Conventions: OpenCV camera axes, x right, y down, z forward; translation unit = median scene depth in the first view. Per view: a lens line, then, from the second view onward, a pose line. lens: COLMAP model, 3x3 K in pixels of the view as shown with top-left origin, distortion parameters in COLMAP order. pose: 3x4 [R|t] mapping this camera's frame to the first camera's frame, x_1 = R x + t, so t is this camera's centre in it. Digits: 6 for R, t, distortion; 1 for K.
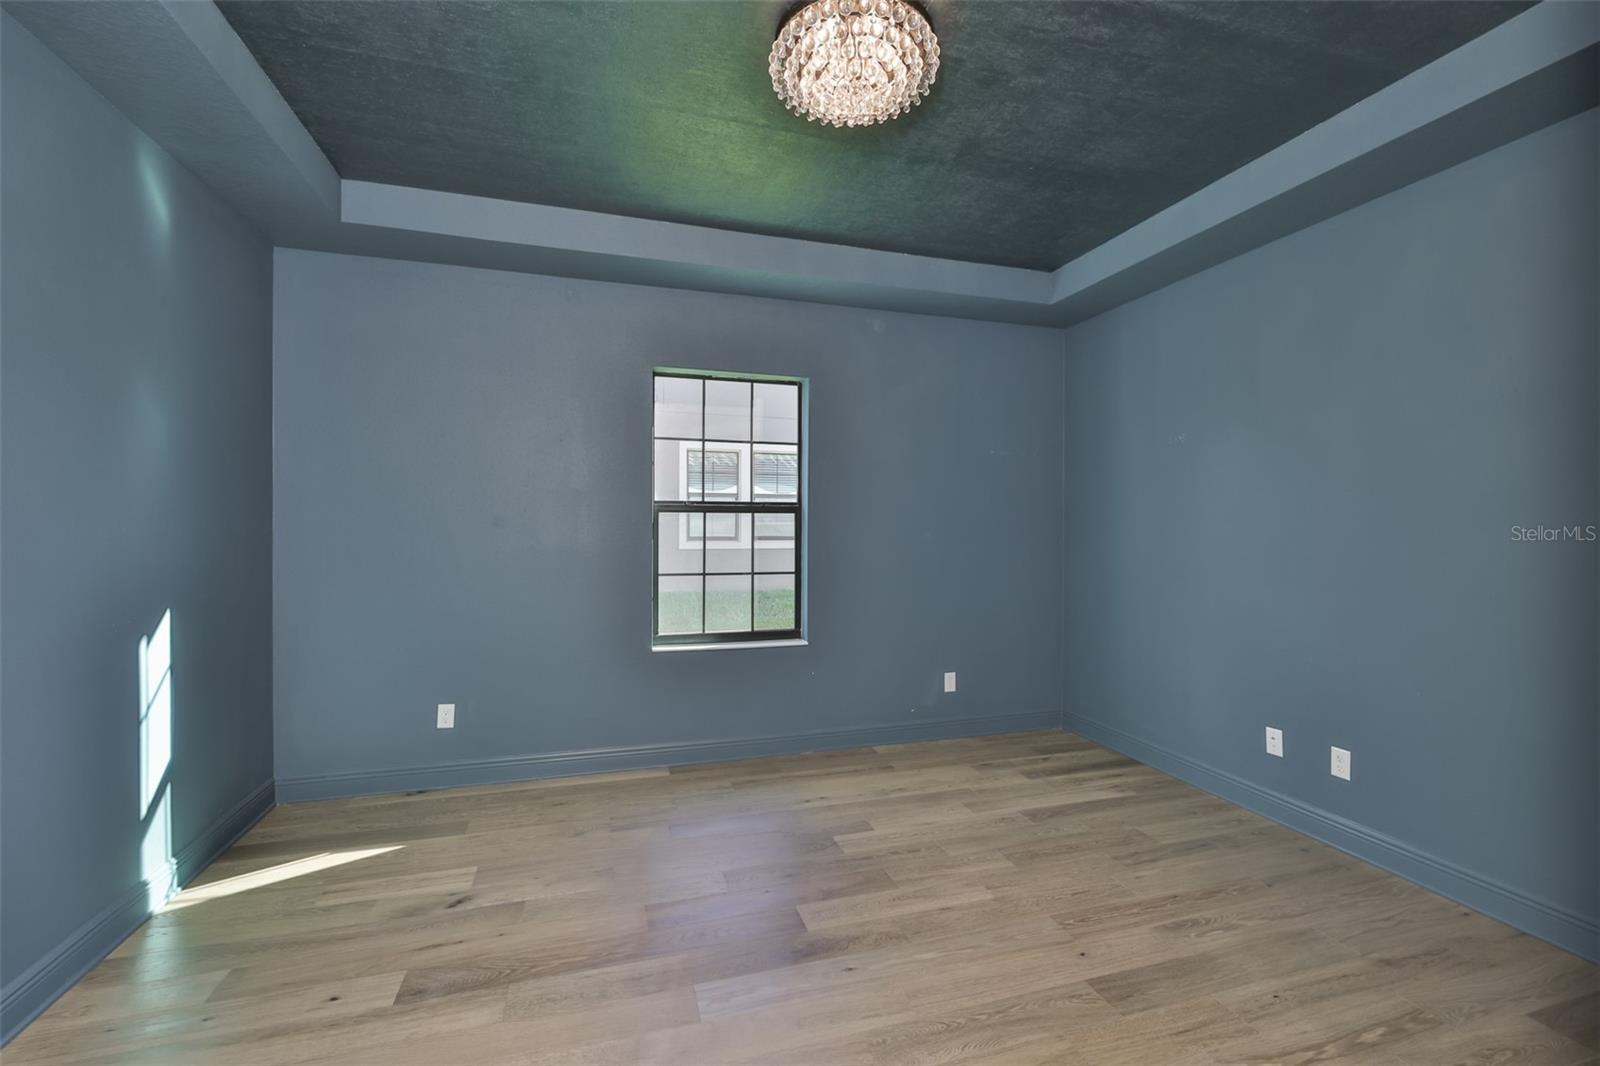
lens RADIAL K [[686.7, 0, 815.2], [0, 686.7, 533.9], [0, 0, 1]] dist [-0.000314, -0.000075]
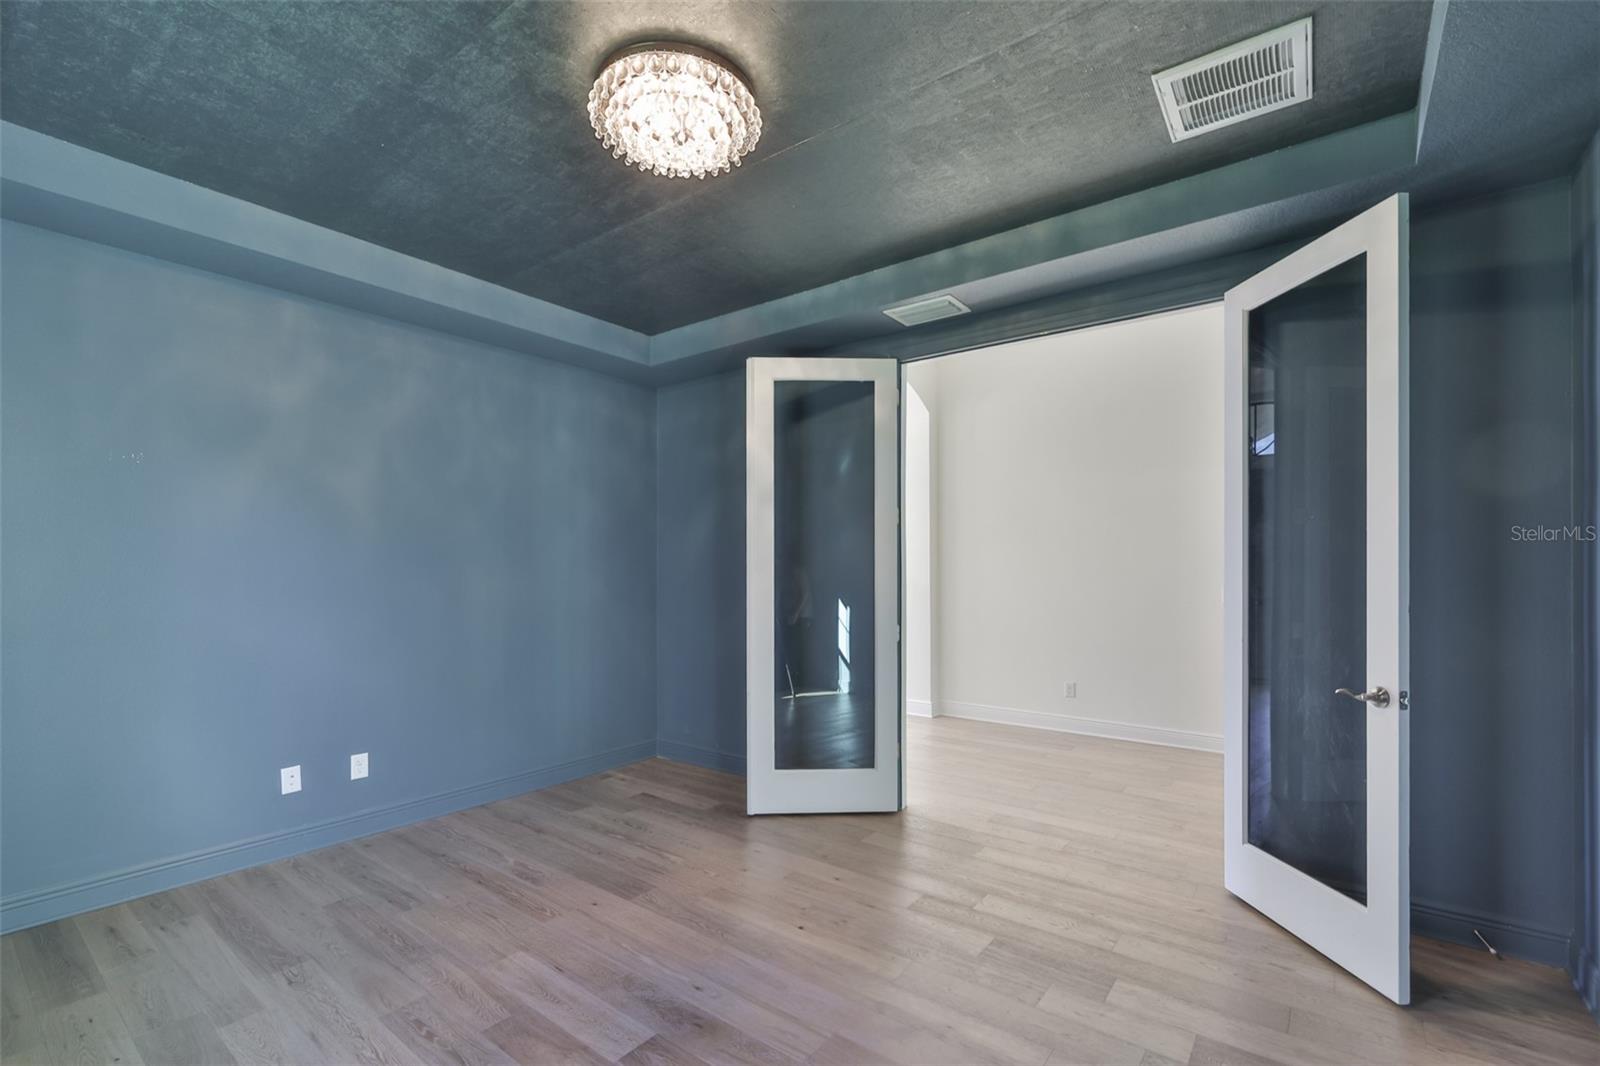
lens RADIAL K [[695.5, 0, 779.3], [0, 695.5, 563.3], [0, 0, 1]] dist [-0.000979, -0.000152]
pose [[-0.548308, -0.003187, 0.836270, -0.777001], [0.006978, 0.999940, 0.008387, -0.029014], [-0.836247, 0.010434, -0.548253, 1.246398]]
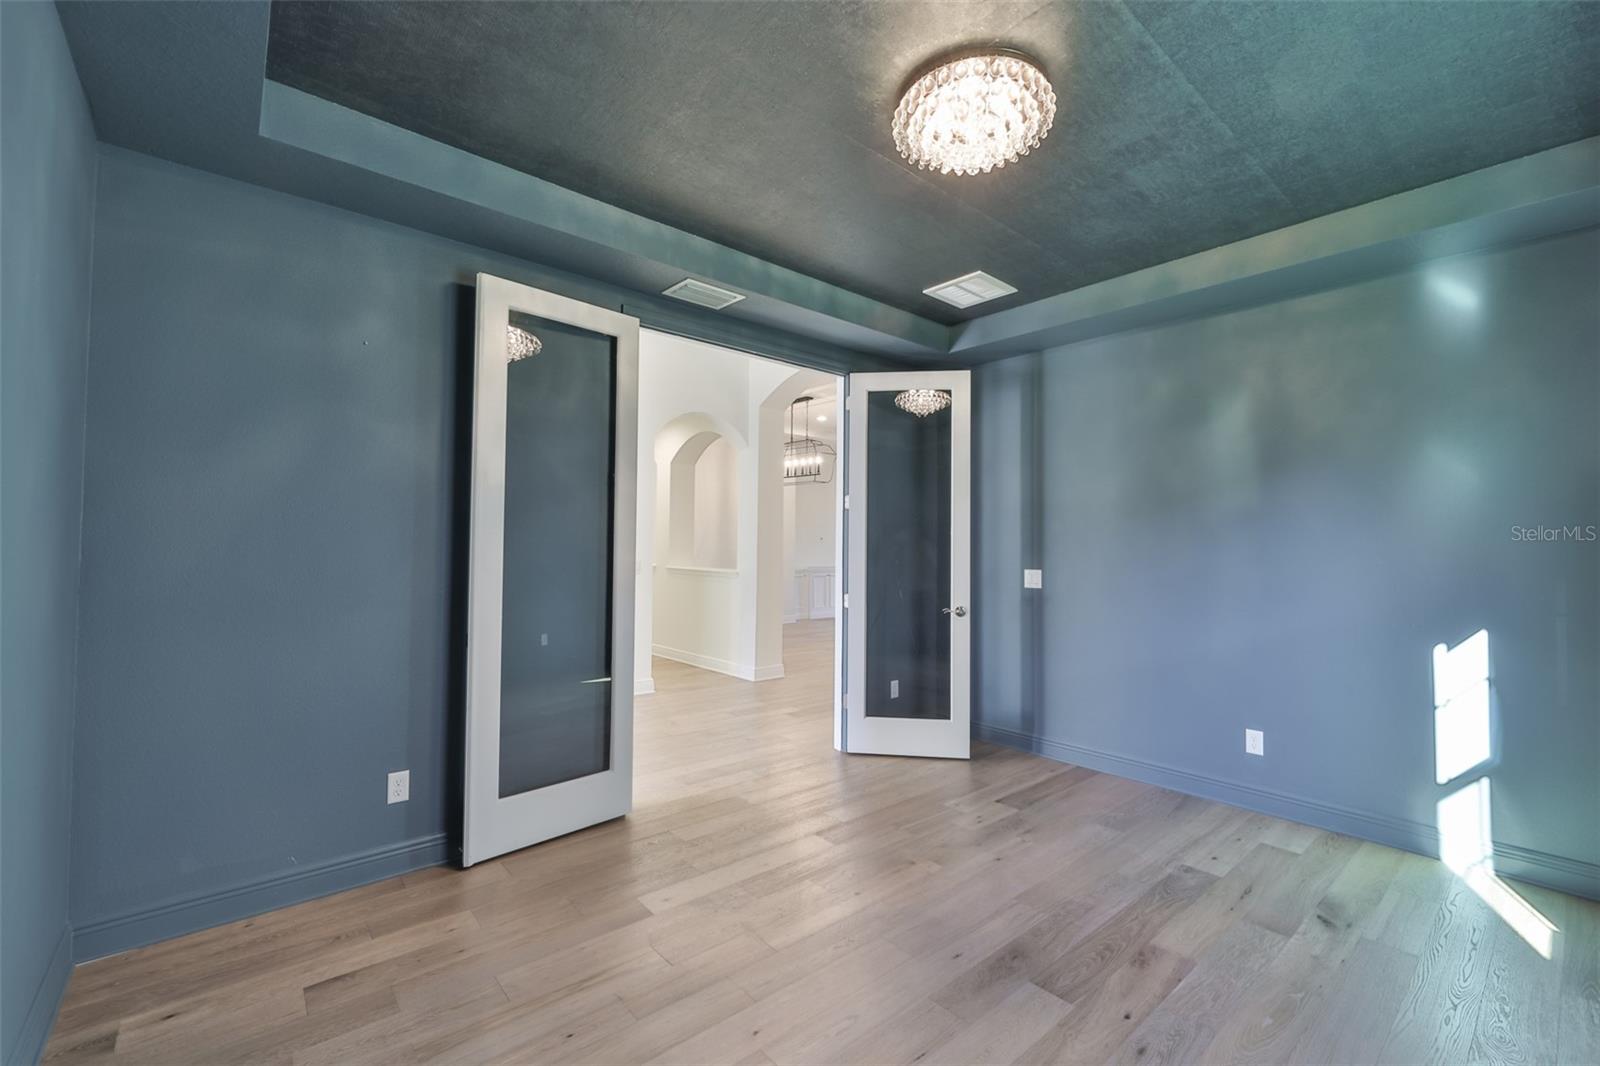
lens RADIAL K [[686.7, 0, 815.2], [0, 686.7, 533.9], [0, 0, 1]] dist [-0.000314, -0.000075]
pose [[-0.923182, -0.023389, -0.383651, 0.584507], [-0.019730, 0.999715, -0.013469, -0.016187], [0.383857, -0.004865, -0.923380, 1.623936]]
